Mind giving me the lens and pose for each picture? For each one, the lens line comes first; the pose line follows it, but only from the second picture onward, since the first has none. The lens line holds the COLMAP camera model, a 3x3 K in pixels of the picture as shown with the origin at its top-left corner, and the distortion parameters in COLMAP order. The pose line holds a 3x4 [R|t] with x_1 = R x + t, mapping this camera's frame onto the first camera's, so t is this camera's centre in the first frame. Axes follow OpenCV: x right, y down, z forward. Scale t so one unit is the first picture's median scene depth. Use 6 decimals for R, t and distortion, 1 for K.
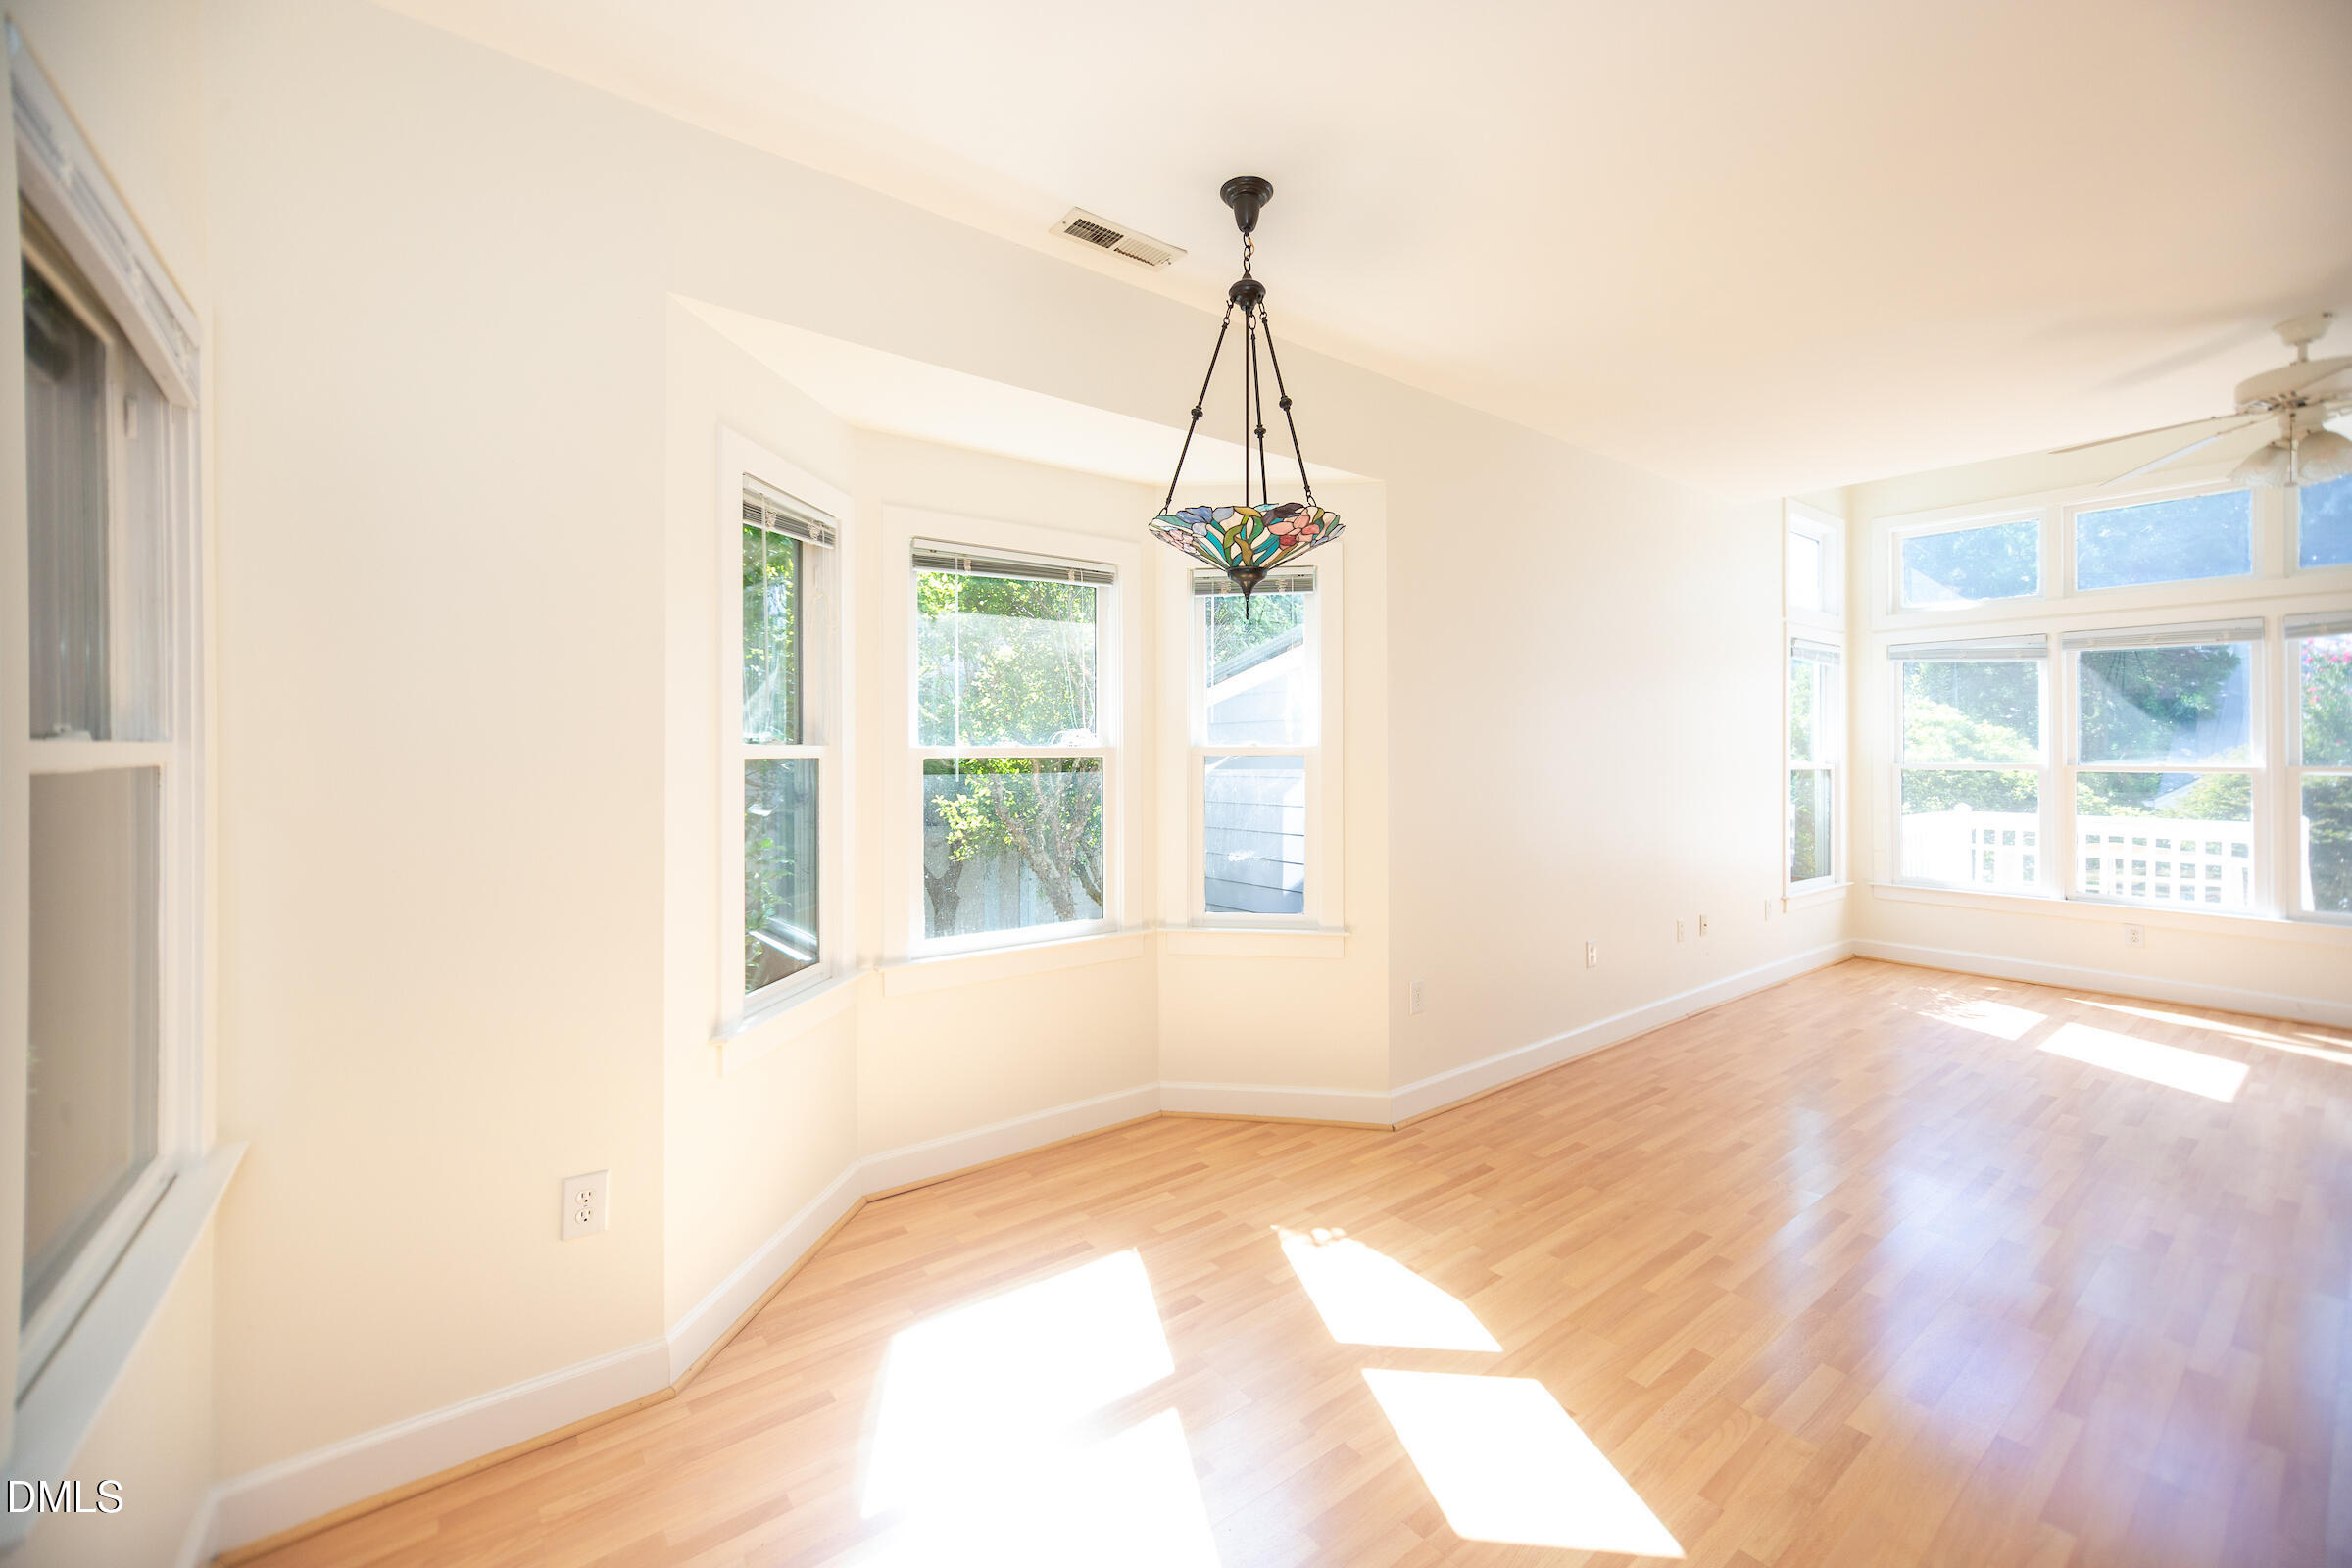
lens RADIAL K [[951.7, 0, 1226.3], [0, 951.7, 747.9], [0, 0, 1]] dist [0.000217, -0.000037]
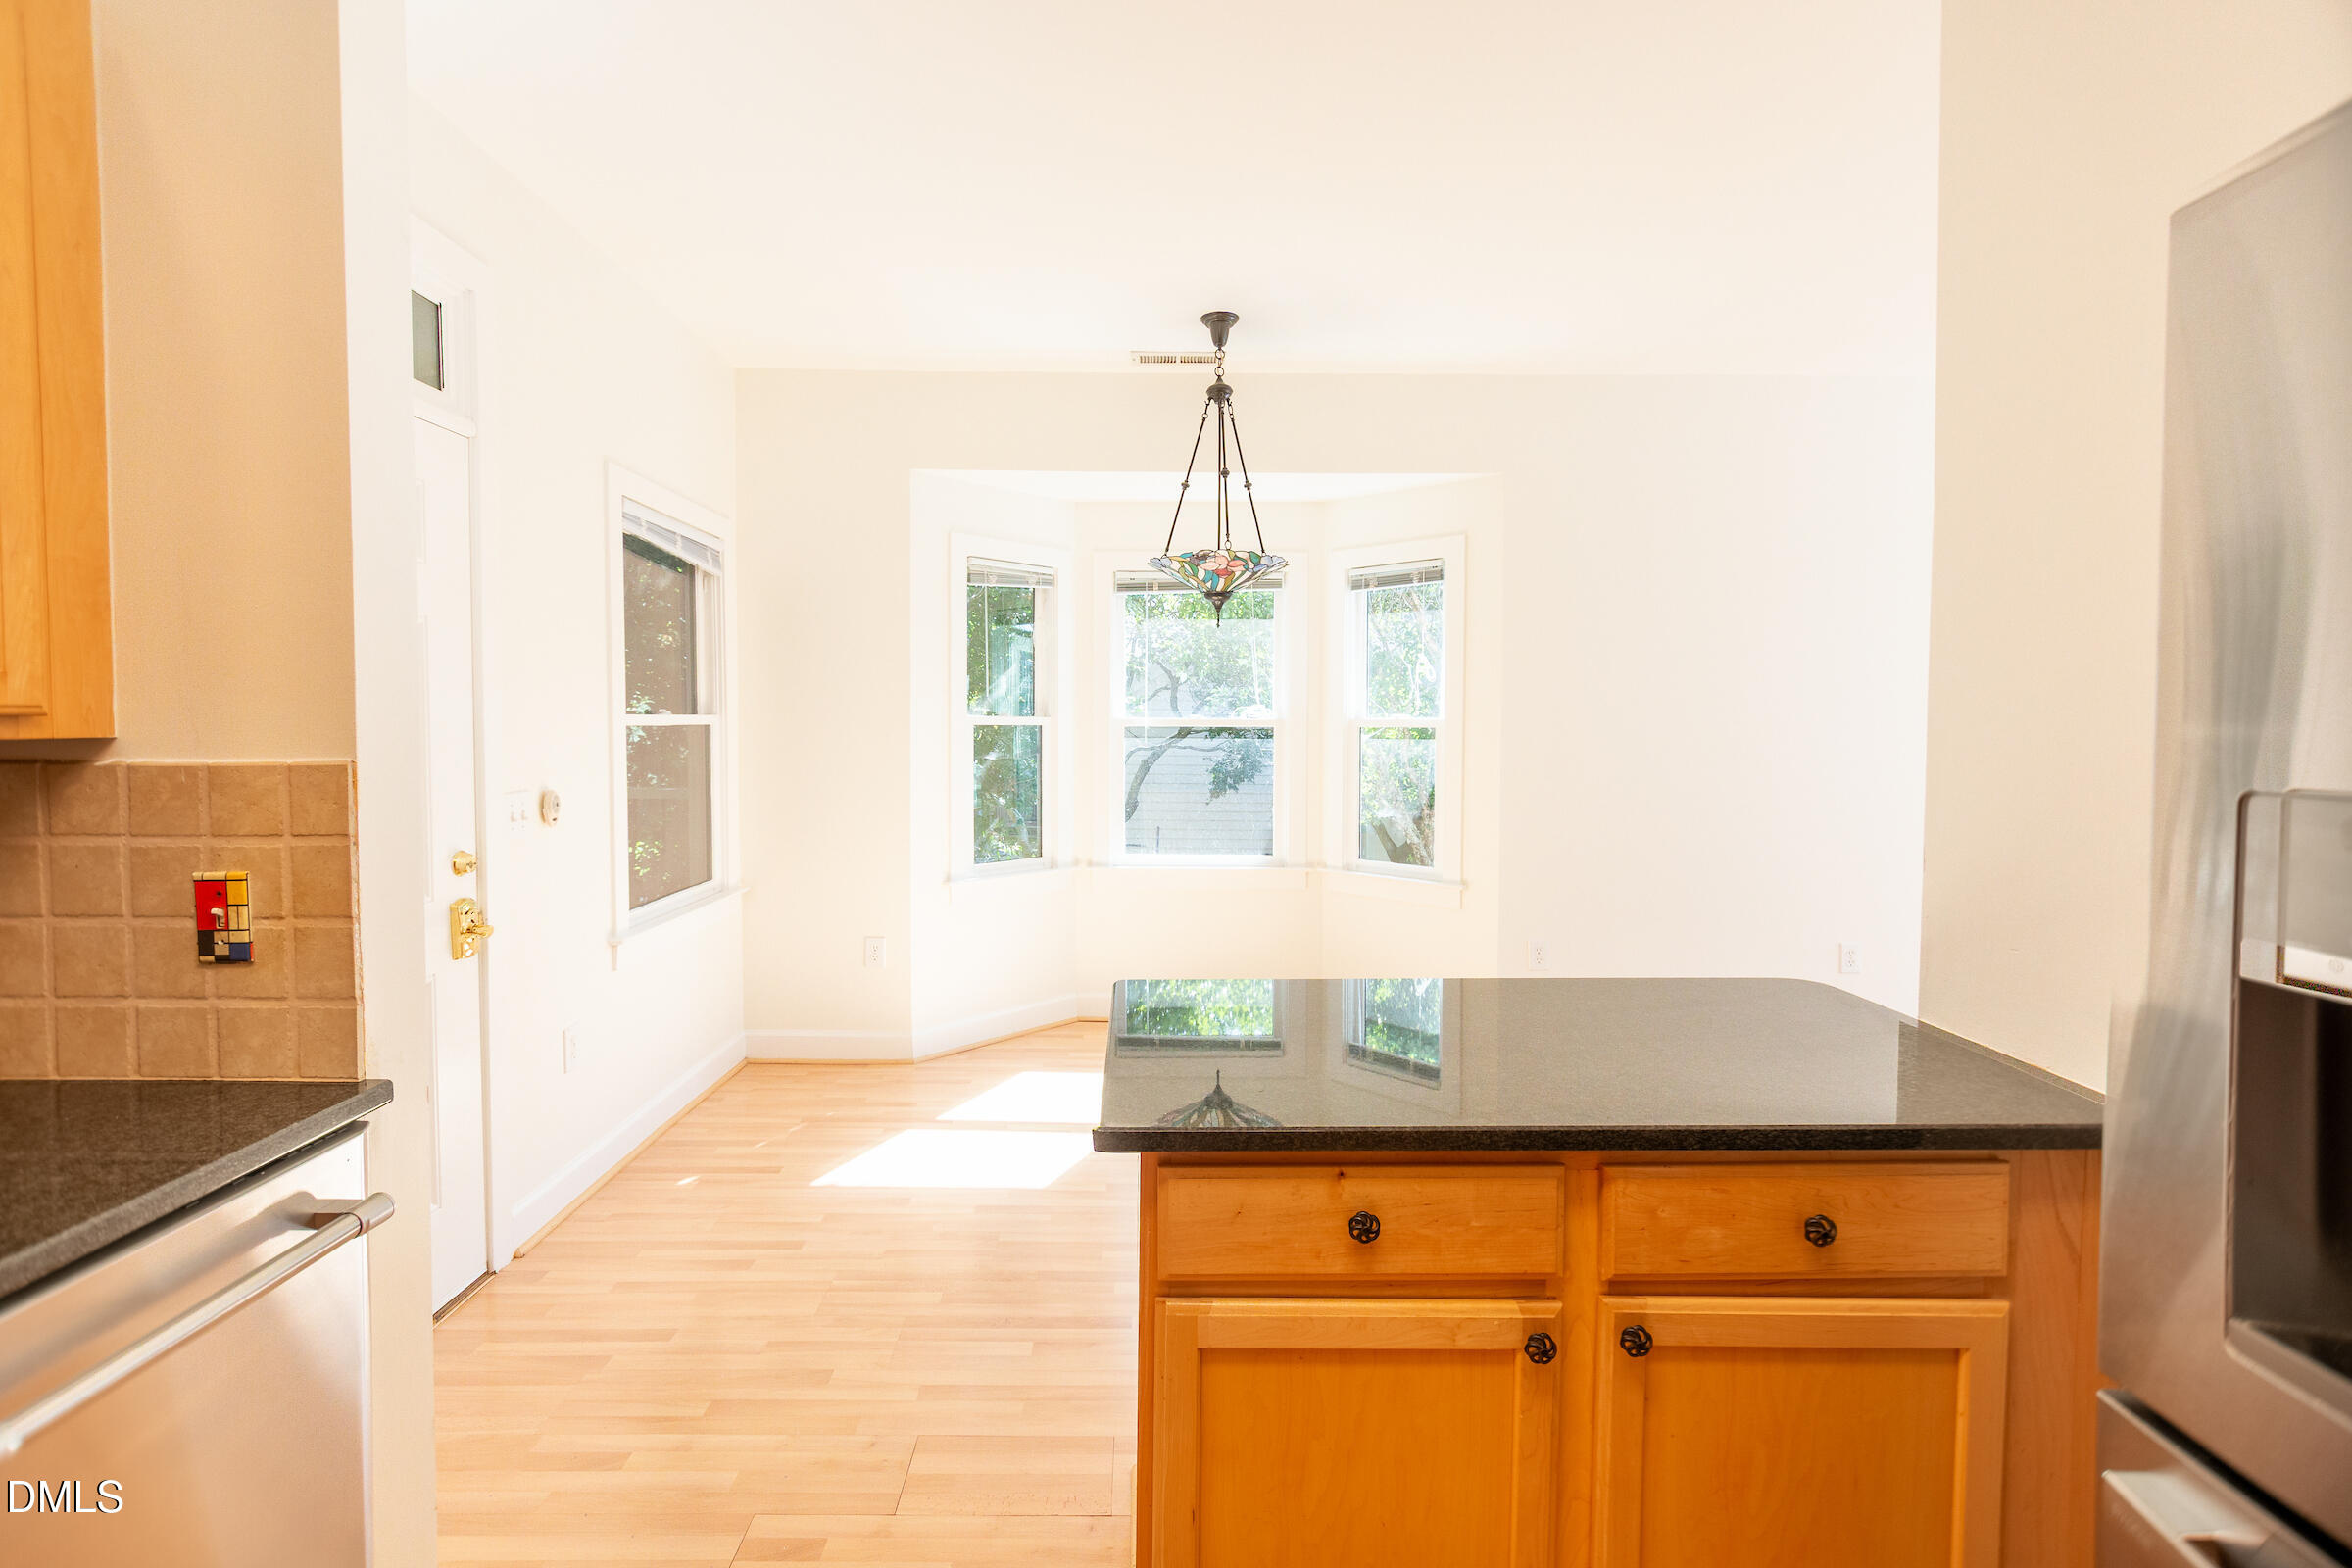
lens RADIAL K [[1070.2, 0, 1181.7], [0, 1070.2, 754.5], [0, 0, 1]] dist [0.000100, -0.000342]
pose [[0.793976, 0.025107, -0.607430, 0.938824], [-0.004500, 0.999362, 0.035426, -0.005141], [0.607932, -0.025394, 0.793583, -0.285442]]
